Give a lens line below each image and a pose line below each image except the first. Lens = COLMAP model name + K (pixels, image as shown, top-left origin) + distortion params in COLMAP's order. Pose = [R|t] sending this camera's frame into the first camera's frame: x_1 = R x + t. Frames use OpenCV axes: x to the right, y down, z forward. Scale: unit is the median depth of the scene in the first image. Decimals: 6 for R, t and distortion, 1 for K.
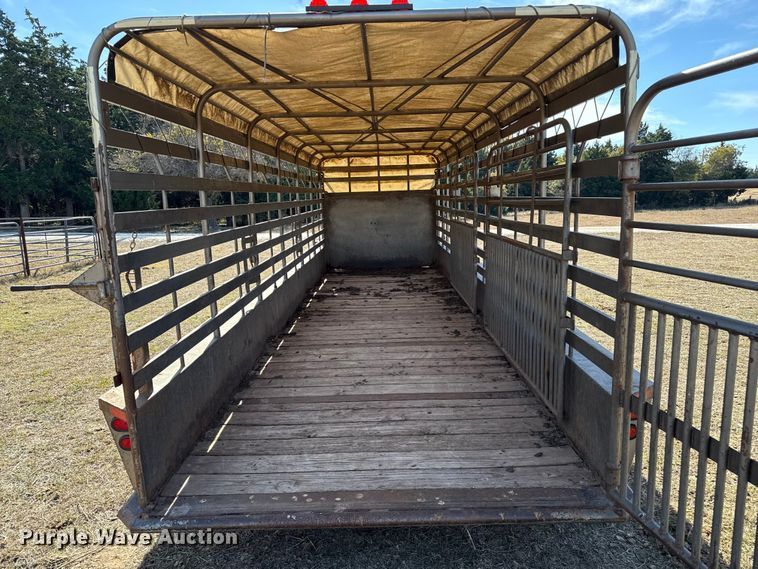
lens RADIAL K [[532.9, 0, 379.0], [0, 532.9, 284.5], [0, 0, 1]] dist [0.097820, -0.103596]
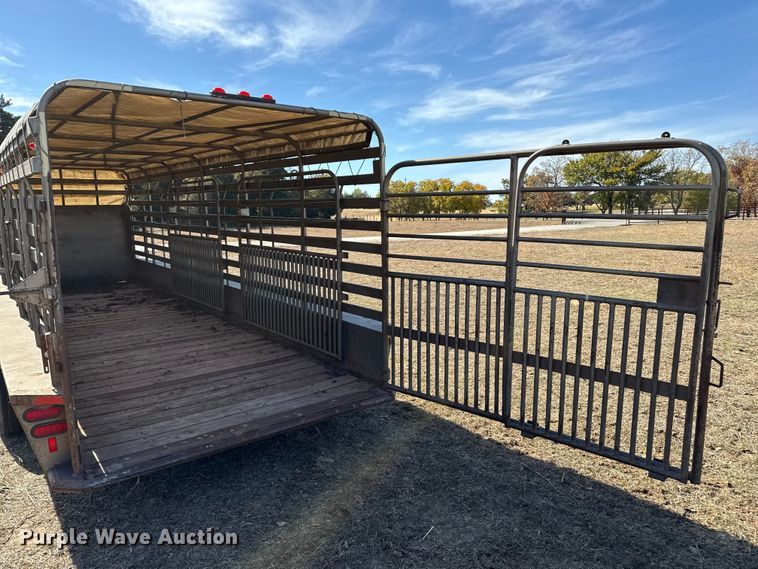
lens RADIAL K [[526.6, 0, 397.5], [0, 526.6, 286.8], [0, 0, 1]] dist [0.052220, -0.105388]
pose [[0.766655, -0.072248, 0.637982, -0.324271], [0.086418, 0.996219, 0.008969, 0.025282], [-0.636217, 0.048257, 0.769999, -0.195486]]
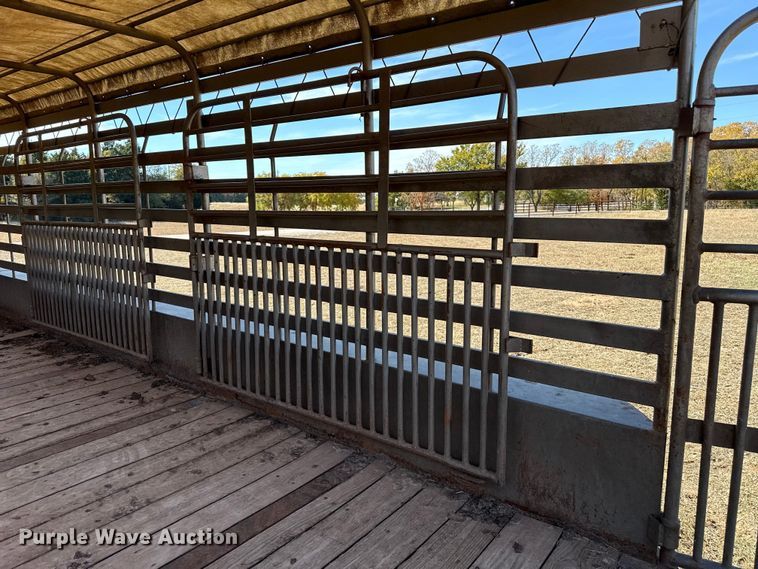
lens RADIAL K [[539.4, 0, 389.1], [0, 539.4, 280.3], [0, 0, 1]] dist [0.006881, -0.008759]
pose [[0.601883, -0.092366, 0.793225, -0.186156], [0.115726, 0.992892, 0.027805, -0.031902], [-0.790155, 0.075061, 0.608294, 0.428307]]
